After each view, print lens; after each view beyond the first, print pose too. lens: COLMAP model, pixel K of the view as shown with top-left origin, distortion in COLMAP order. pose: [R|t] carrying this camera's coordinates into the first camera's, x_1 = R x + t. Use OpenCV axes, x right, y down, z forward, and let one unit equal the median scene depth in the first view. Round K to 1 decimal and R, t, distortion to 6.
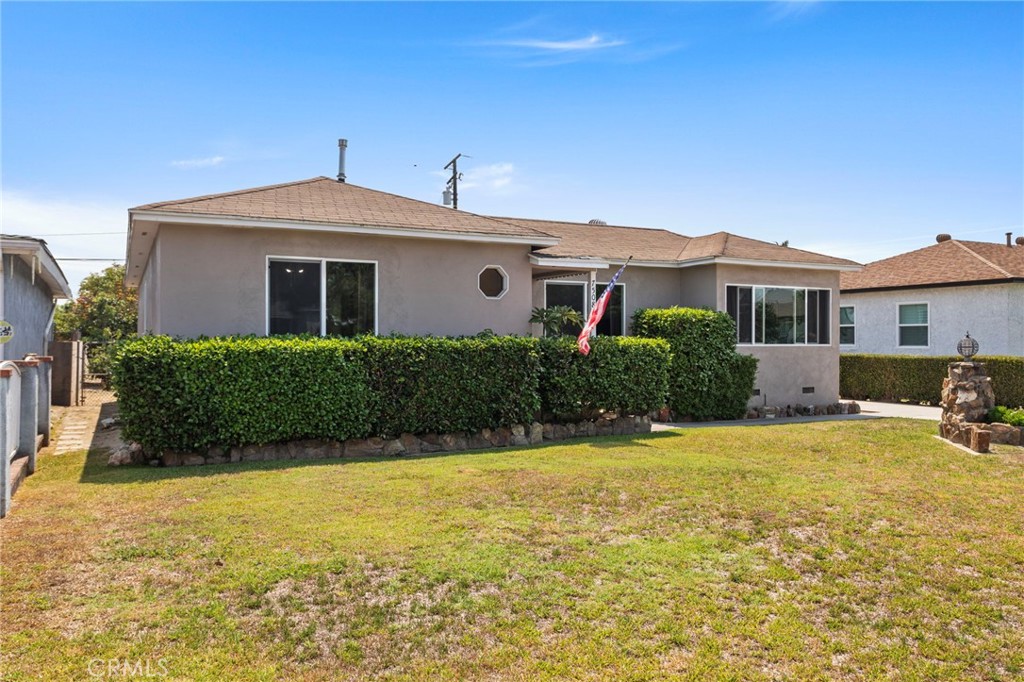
lens RADIAL K [[758.6, 0, 511.6], [0, 758.6, 336.4], [0, 0, 1]] dist [0.005371, 0.004696]
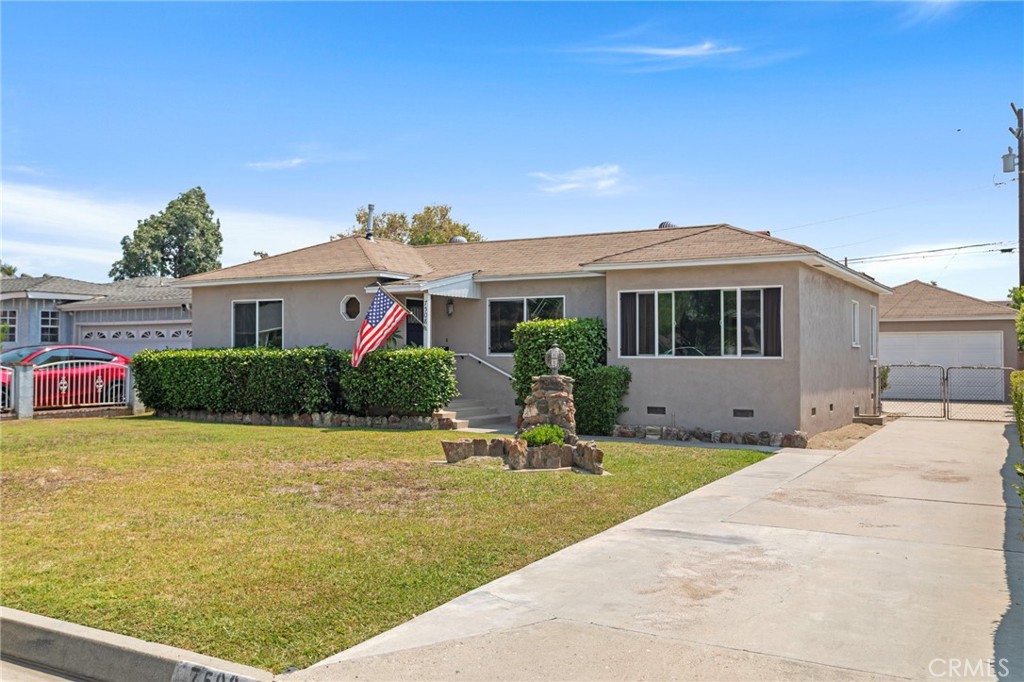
lens RADIAL K [[898.8, 0, 504.3], [0, 898.8, 342.9], [0, 0, 1]] dist [0.010000, -0.025478]
pose [[0.550658, -0.008824, -0.834685, 1.255239], [0.002964, 0.999958, -0.008616, 0.004095], [0.834726, 0.002270, 0.550661, 0.311284]]
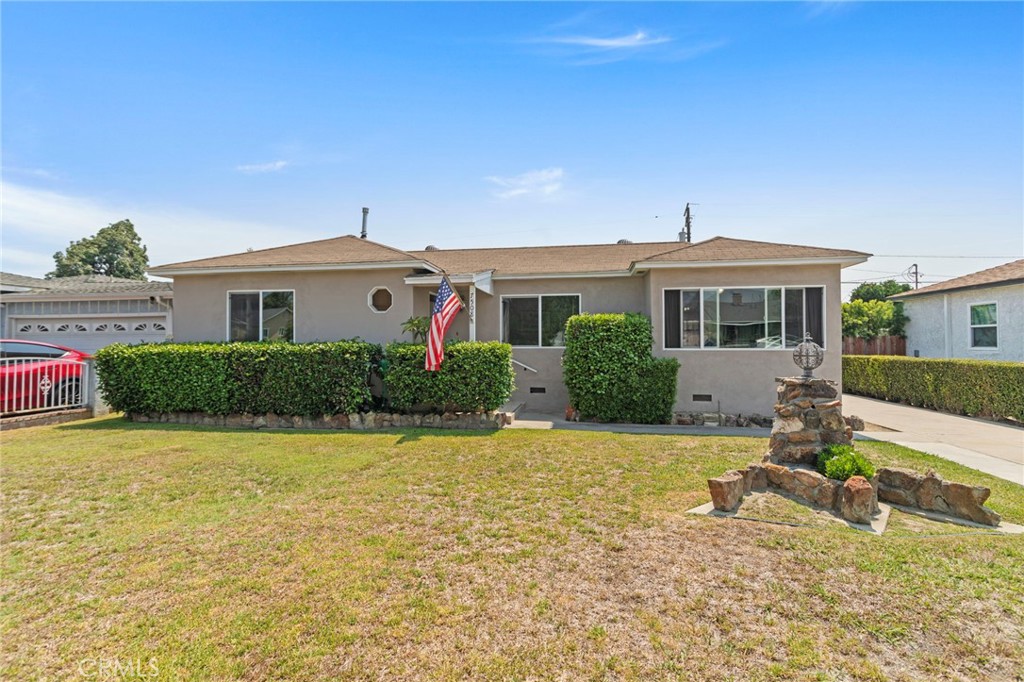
lens RADIAL K [[483.1, 0, 508.7], [0, 483.1, 334.4], [0, 0, 1]] dist [-0.002389, 0.001889]
pose [[0.810178, -0.011542, -0.586070, 0.548716], [0.005671, 0.999914, -0.011853, -0.001439], [0.586156, 0.006279, 0.810174, 0.406257]]
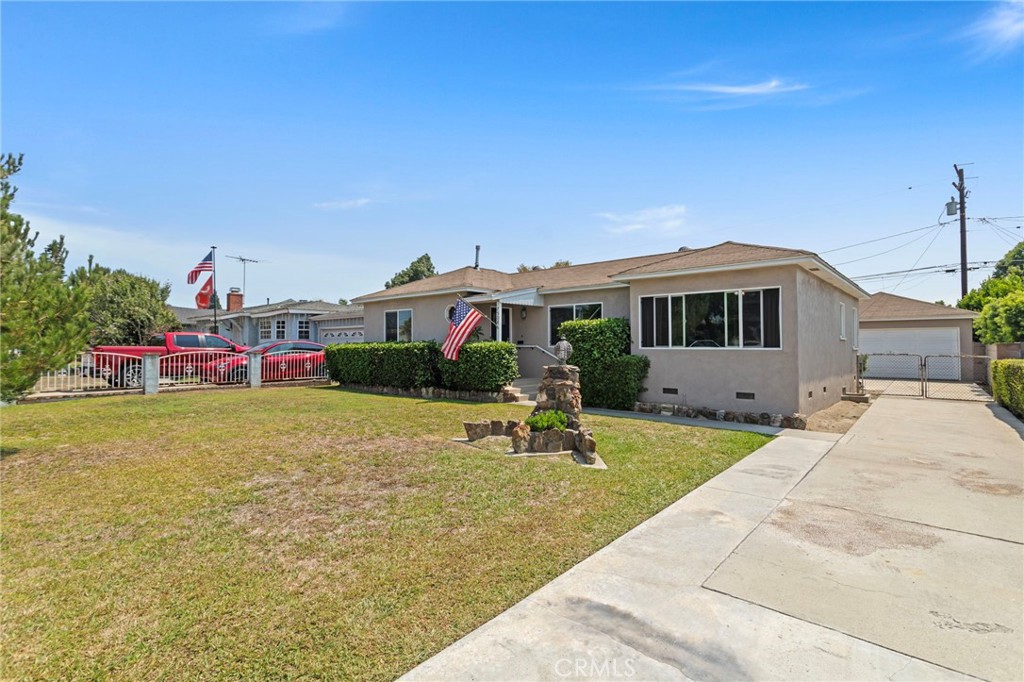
lens RADIAL K [[483.1, 0, 509.3], [0, 483.1, 336.2], [0, 0, 1]] dist [-0.002389, 0.001889]
pose [[0.371138, -0.016672, -0.928428, 1.009949], [0.006157, 0.999861, -0.015494, 0.004256], [0.928557, 0.000034, 0.371189, 0.597068]]
